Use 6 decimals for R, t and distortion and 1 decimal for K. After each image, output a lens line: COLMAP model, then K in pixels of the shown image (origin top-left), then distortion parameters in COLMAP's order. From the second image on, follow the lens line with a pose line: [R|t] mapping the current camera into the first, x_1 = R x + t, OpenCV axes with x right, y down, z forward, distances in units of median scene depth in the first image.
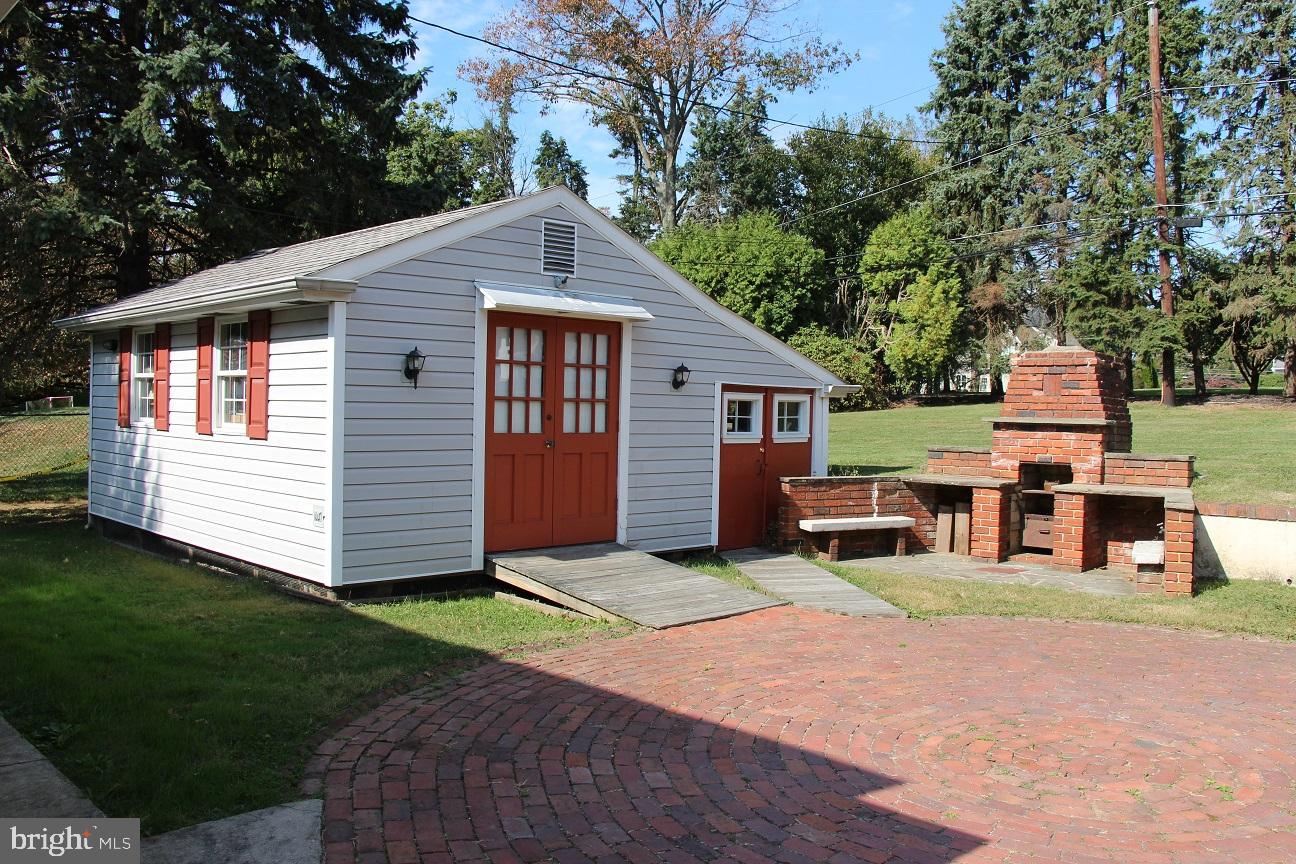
lens RADIAL K [[1054.0, 0, 649.3], [0, 1054.0, 414.3], [0, 0, 1]] dist [-0.188448, 0.147643]
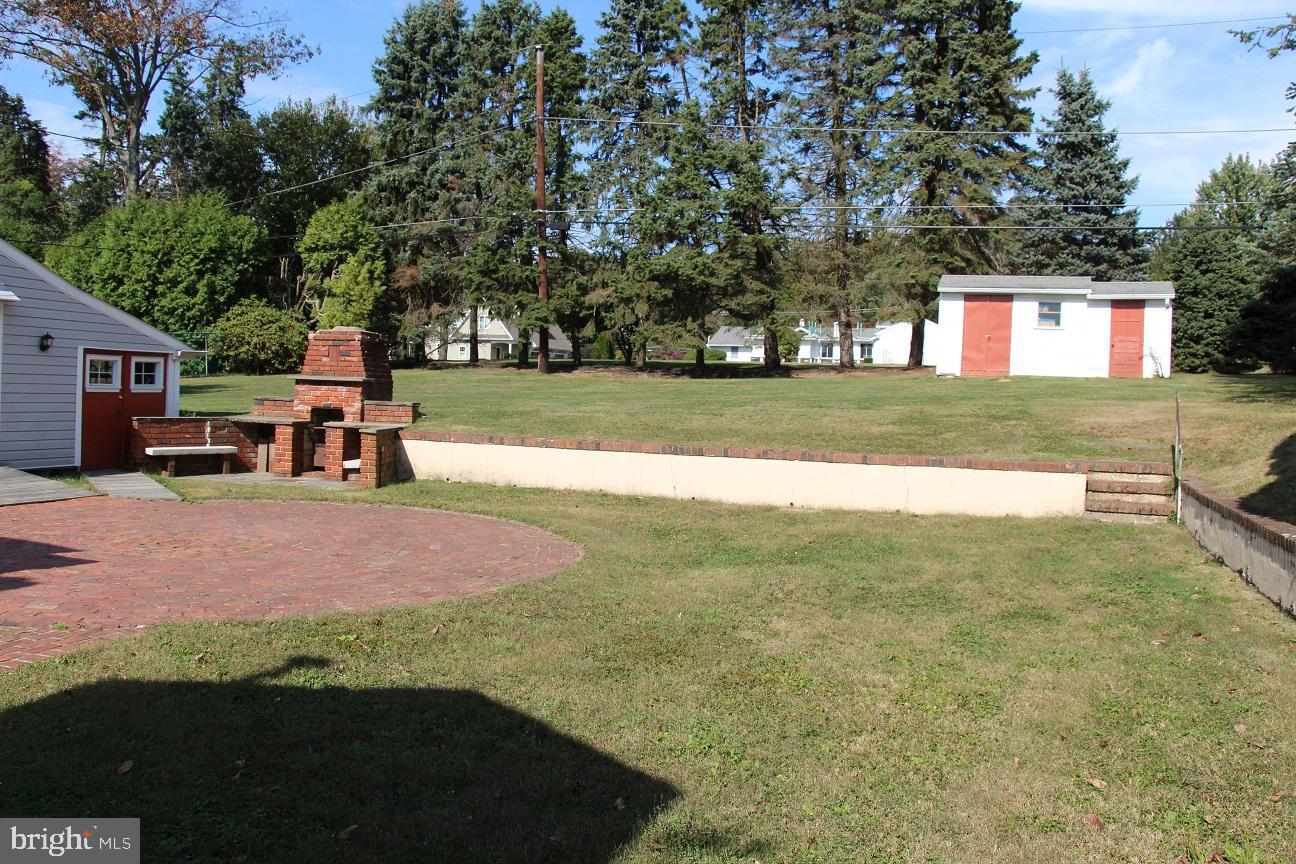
lens RADIAL K [[1054.0, 0, 649.3], [0, 1054.0, 414.3], [0, 0, 1]] dist [-0.188448, 0.147643]
pose [[0.897237, 0.001178, 0.441547, 0.053200], [-0.015017, 0.999499, 0.027848, 0.003412], [-0.441293, -0.031617, 0.896806, -0.177106]]
